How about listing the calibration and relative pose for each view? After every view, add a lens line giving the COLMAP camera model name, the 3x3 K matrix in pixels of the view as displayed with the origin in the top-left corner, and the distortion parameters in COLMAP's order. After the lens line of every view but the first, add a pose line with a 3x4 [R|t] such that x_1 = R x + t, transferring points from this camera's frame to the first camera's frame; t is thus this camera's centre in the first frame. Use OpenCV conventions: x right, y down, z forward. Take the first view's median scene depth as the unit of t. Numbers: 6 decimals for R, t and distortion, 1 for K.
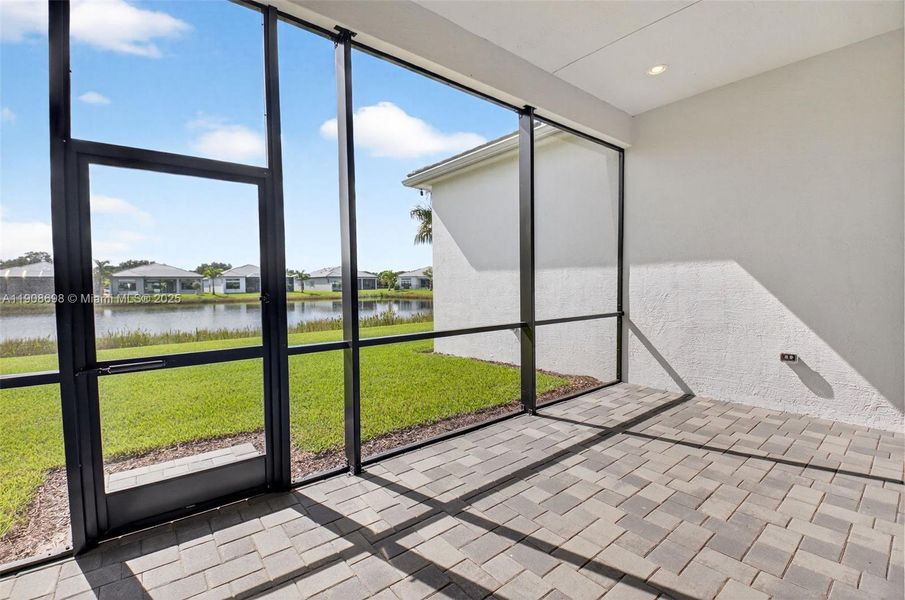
lens RADIAL K [[400.0, 0, 450.5], [0, 400.0, 293.4], [0, 0, 1]] dist [-0.002754, -0.011944]
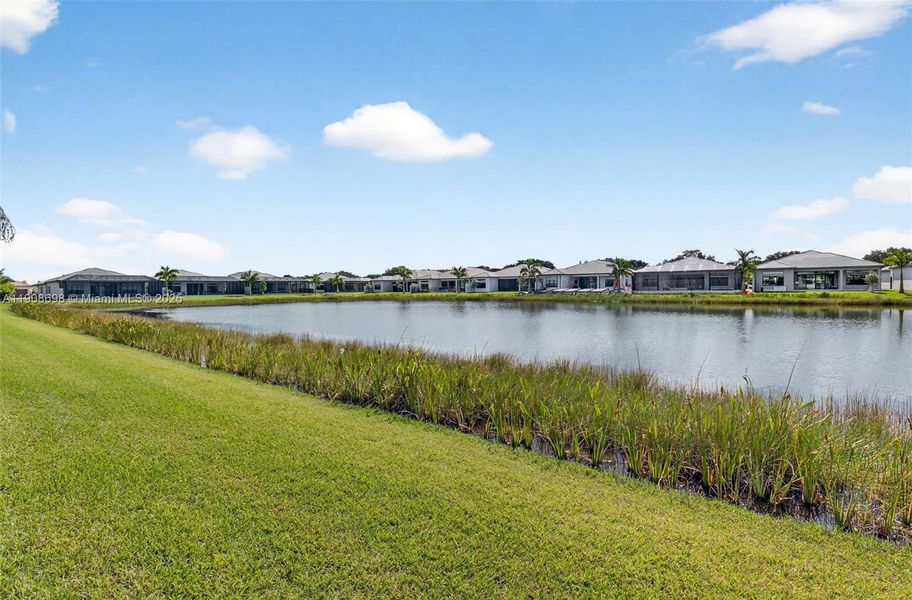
lens RADIAL K [[414.5, 0, 449.6], [0, 414.5, 299.7], [0, 0, 1]] dist [-0.003341, -0.010804]
pose [[0.217701, 0.039044, -0.975234, -0.119113], [-0.013948, 0.999222, 0.036891, -0.000146], [0.975916, 0.005571, 0.218076, 0.151531]]
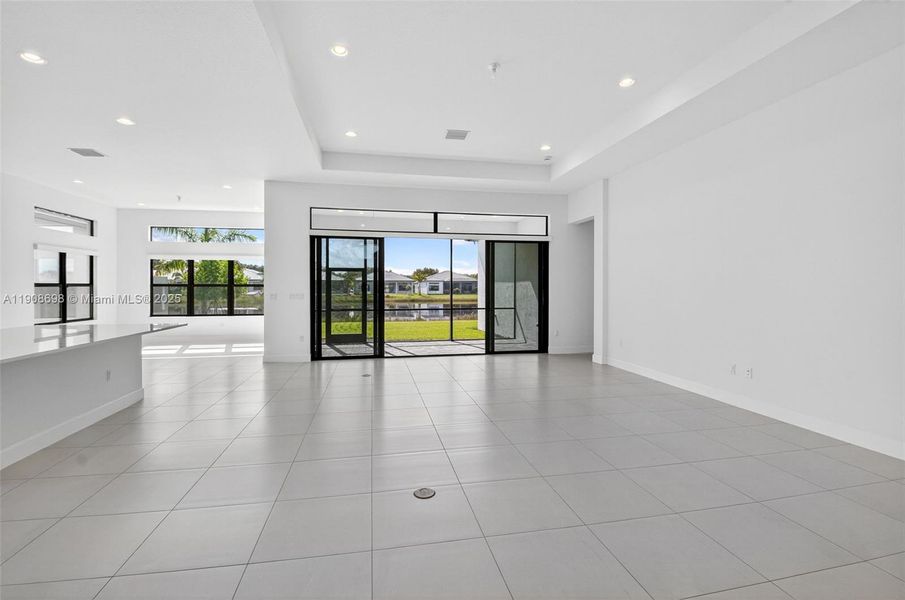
lens RADIAL K [[403.0, 0, 450.6], [0, 403.0, 290.9], [0, 0, 1]] dist [-0.010080, -0.009980]
pose [[0.887138, 0.015025, -0.461260, 0.075635], [-0.021380, 0.999735, -0.008555, -0.001135], [0.461009, 0.017452, 0.887224, -0.075960]]
